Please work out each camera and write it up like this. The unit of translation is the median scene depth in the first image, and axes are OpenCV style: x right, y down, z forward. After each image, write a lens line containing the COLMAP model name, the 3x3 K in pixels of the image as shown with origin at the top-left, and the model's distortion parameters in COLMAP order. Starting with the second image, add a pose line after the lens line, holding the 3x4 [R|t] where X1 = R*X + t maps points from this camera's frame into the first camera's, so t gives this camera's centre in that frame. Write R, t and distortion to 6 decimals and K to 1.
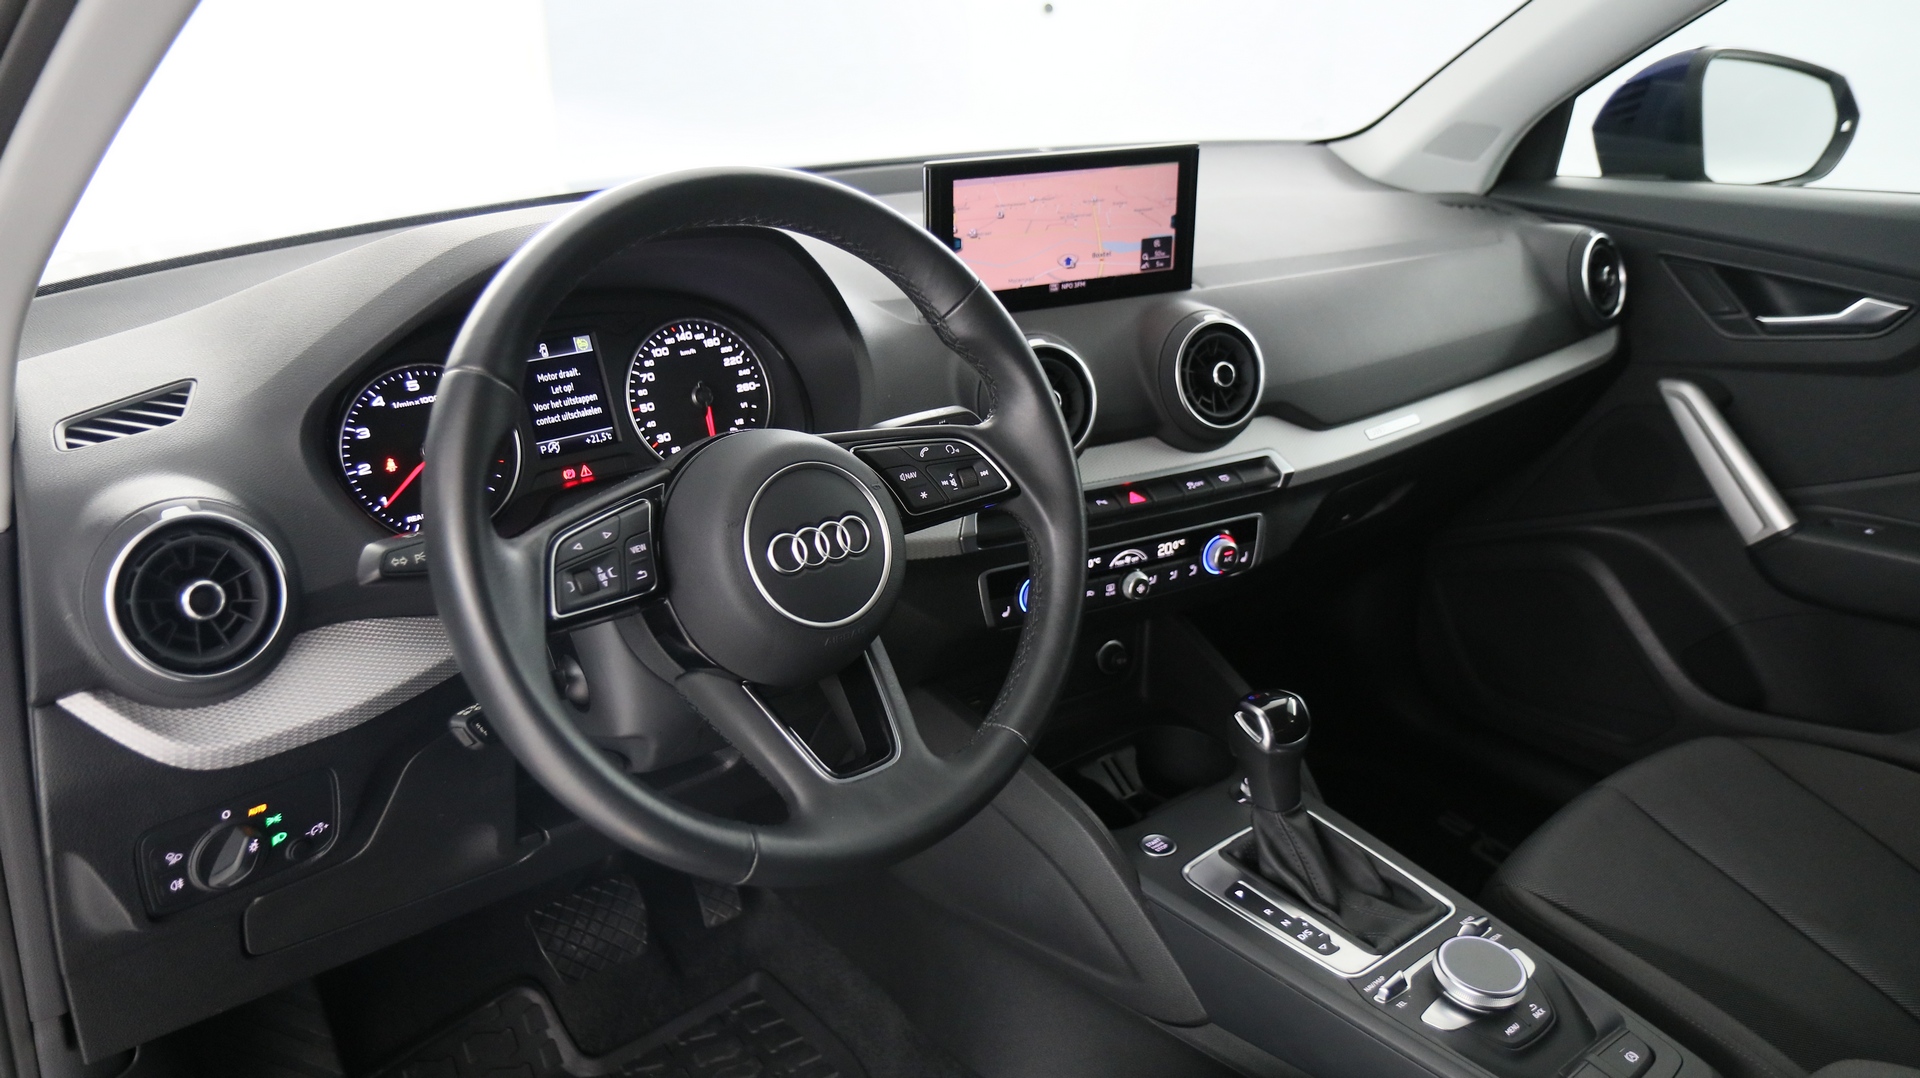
lens RADIAL K [[1457.1, 0, 962.6], [0, 1457.1, 546.8], [0, 0, 1]] dist [-0.024119, 0.009645]
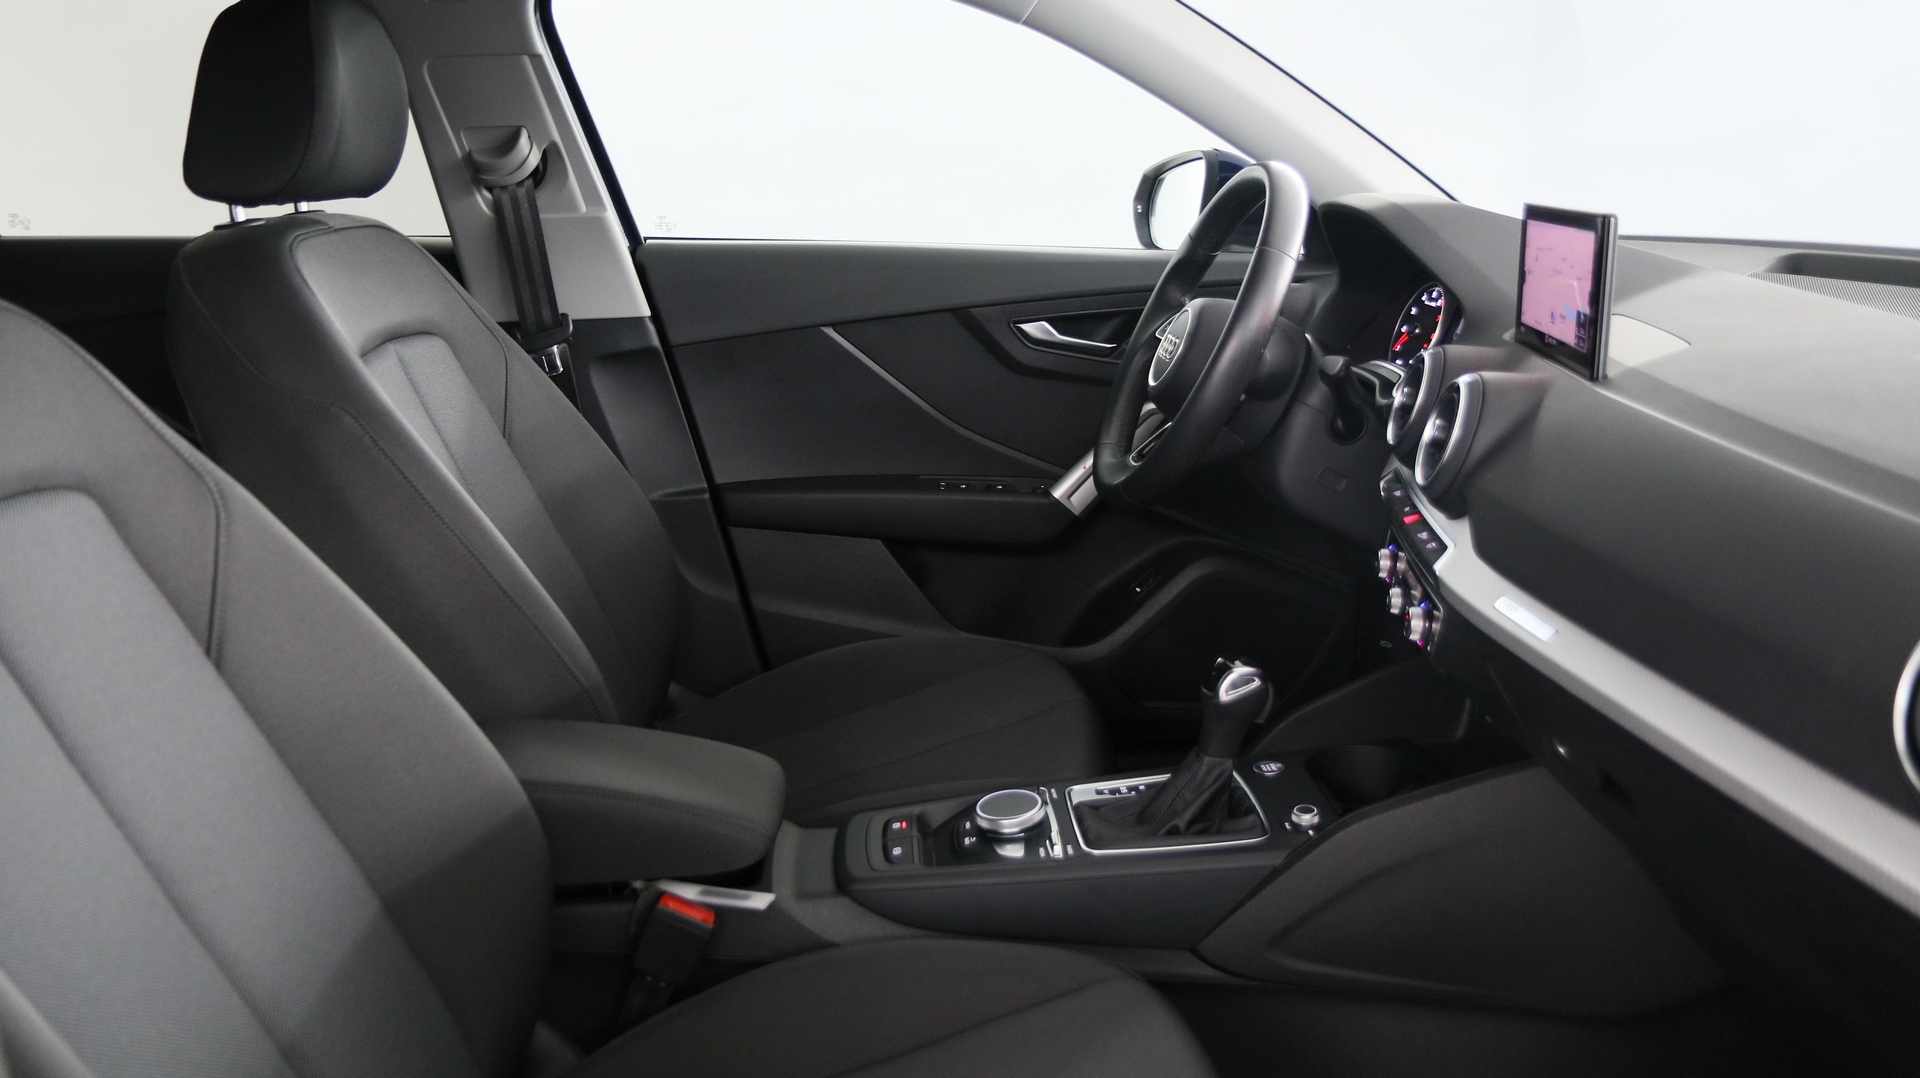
lens RADIAL K [[1457.1, 0, 961.1], [0, 1457.1, 559.1], [0, 0, 1]] dist [-0.024119, 0.009645]
pose [[-0.594420, 0.235091, -0.769023, 1.185850], [-0.274283, 0.839694, 0.468704, -0.437213], [0.755932, 0.489537, -0.434649, 1.286434]]
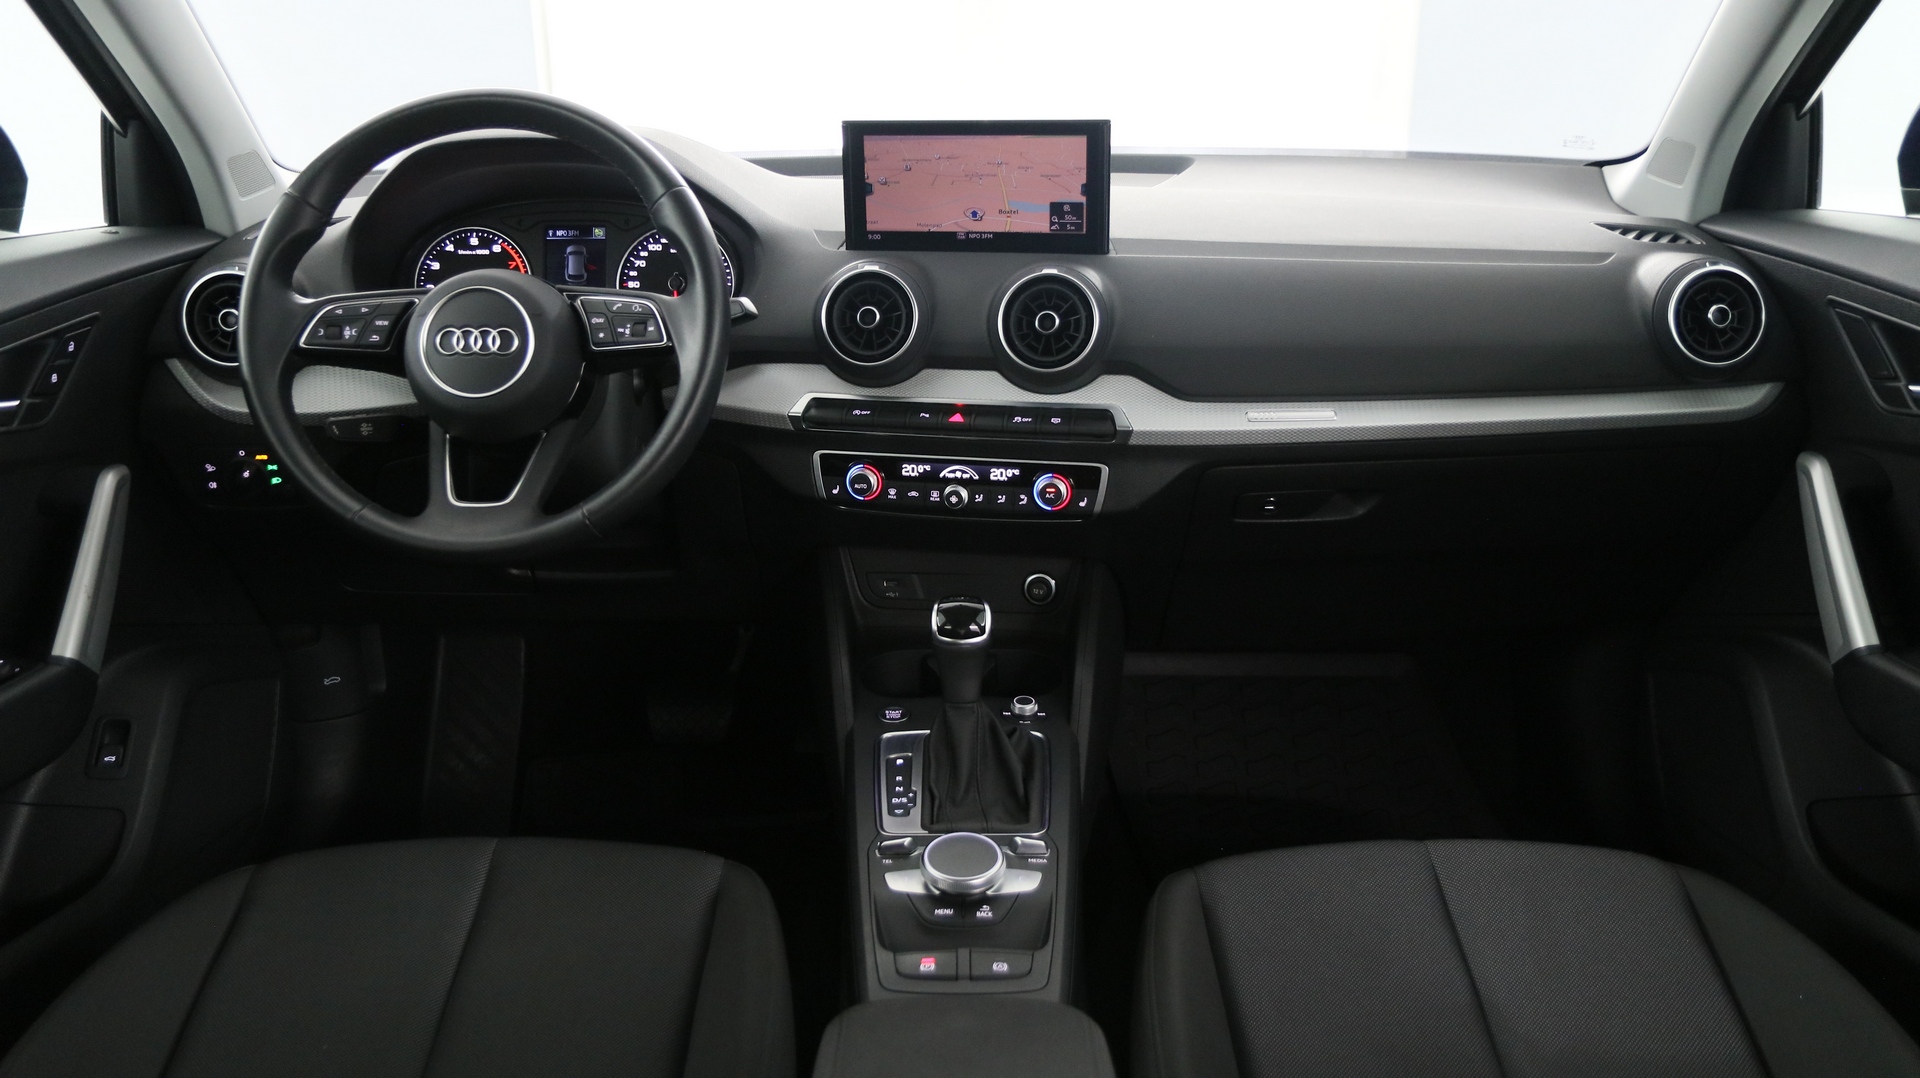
lens RADIAL K [[1457.1, 0, 955.6], [0, 1457.1, 541.7], [0, 0, 1]] dist [-0.024119, 0.009645]
pose [[0.772726, 0.203763, -0.601145, 0.864901], [-0.231397, 0.972329, 0.032135, 0.025809], [0.591058, 0.114271, 0.798494, 0.100209]]
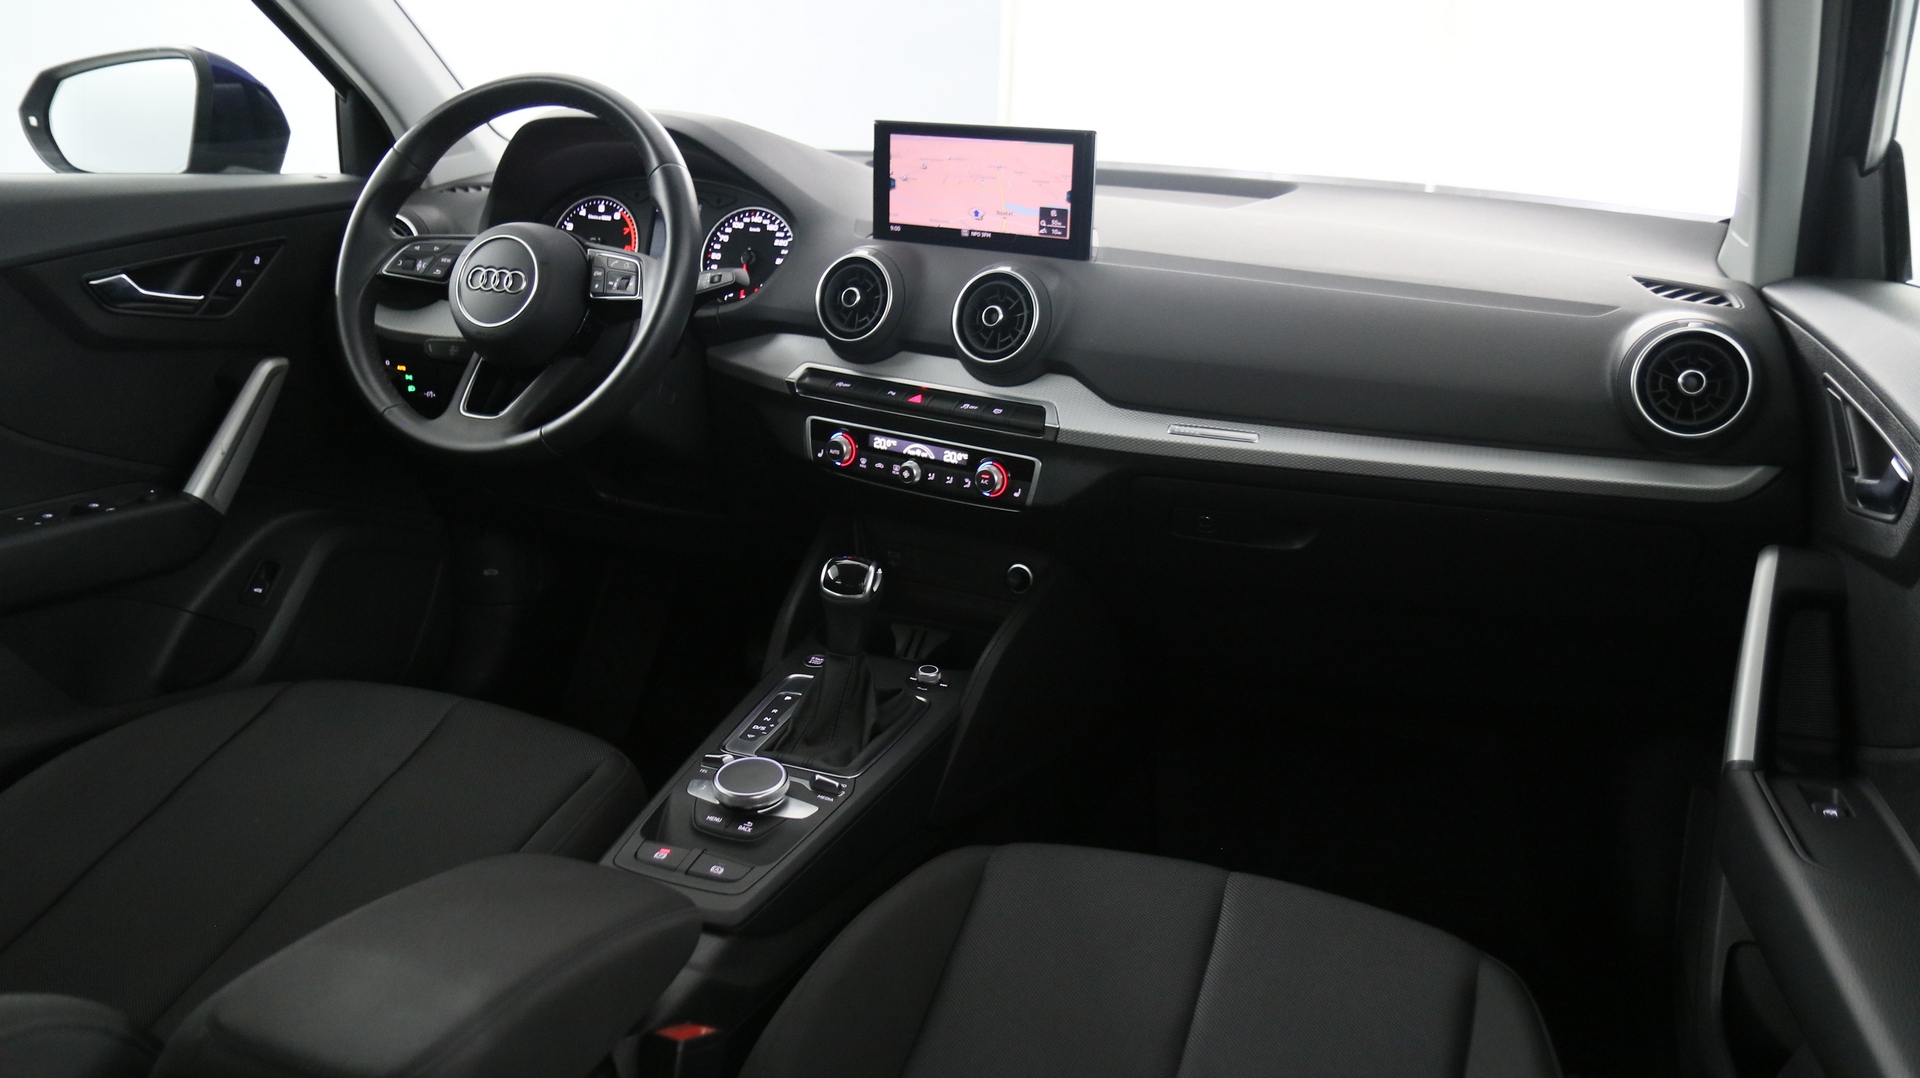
lens RADIAL K [[1457.1, 0, 959.9], [0, 1457.1, 550.1], [0, 0, 1]] dist [-0.024119, 0.009645]
pose [[0.495519, 0.292047, -0.818028, 1.233512], [-0.355630, 0.927440, 0.115686, -0.073695], [0.792457, 0.233590, 0.563424, 0.384002]]
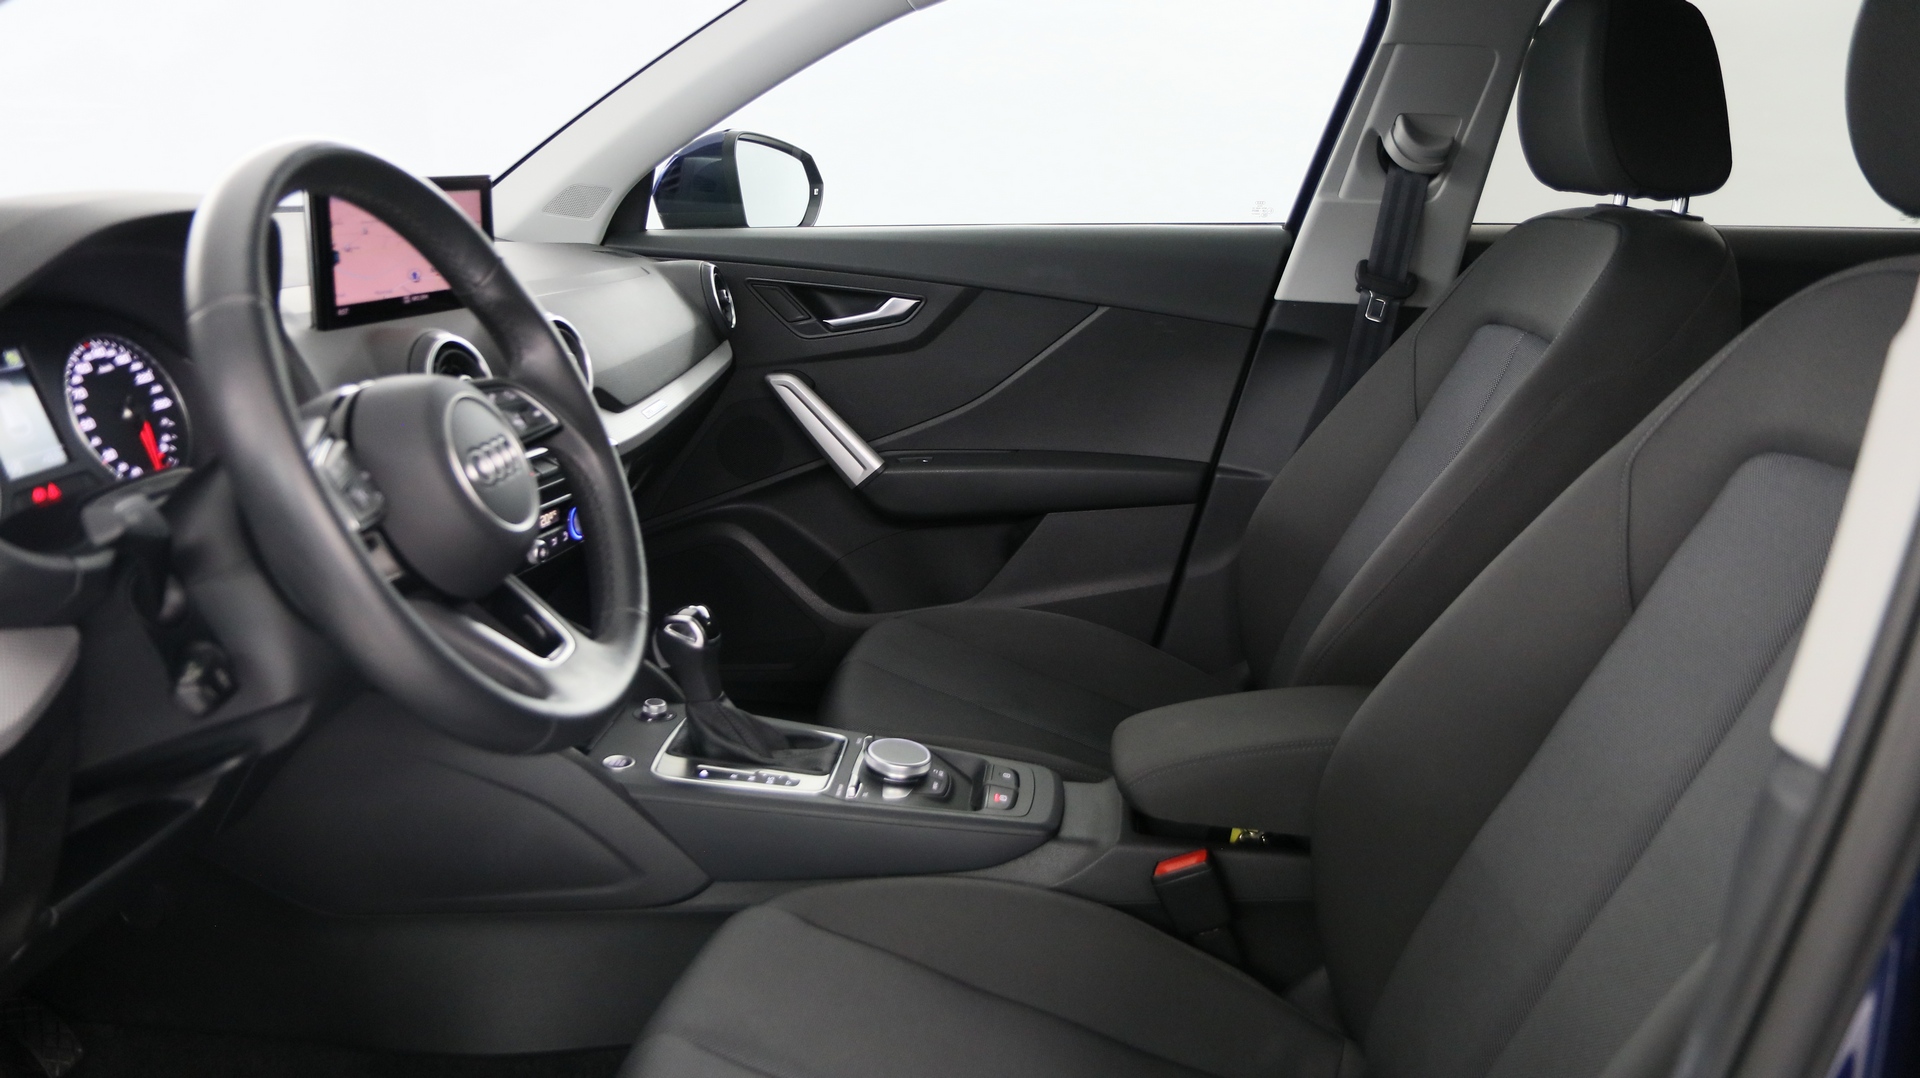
lens RADIAL K [[1457.1, 0, 955.5], [0, 1457.1, 542.9], [0, 0, 1]] dist [-0.024119, 0.009645]
pose [[0.699272, -0.160765, 0.696544, -0.467728], [0.229414, 0.973312, -0.005668, 0.107601], [-0.677044, 0.163760, 0.717492, -0.034111]]
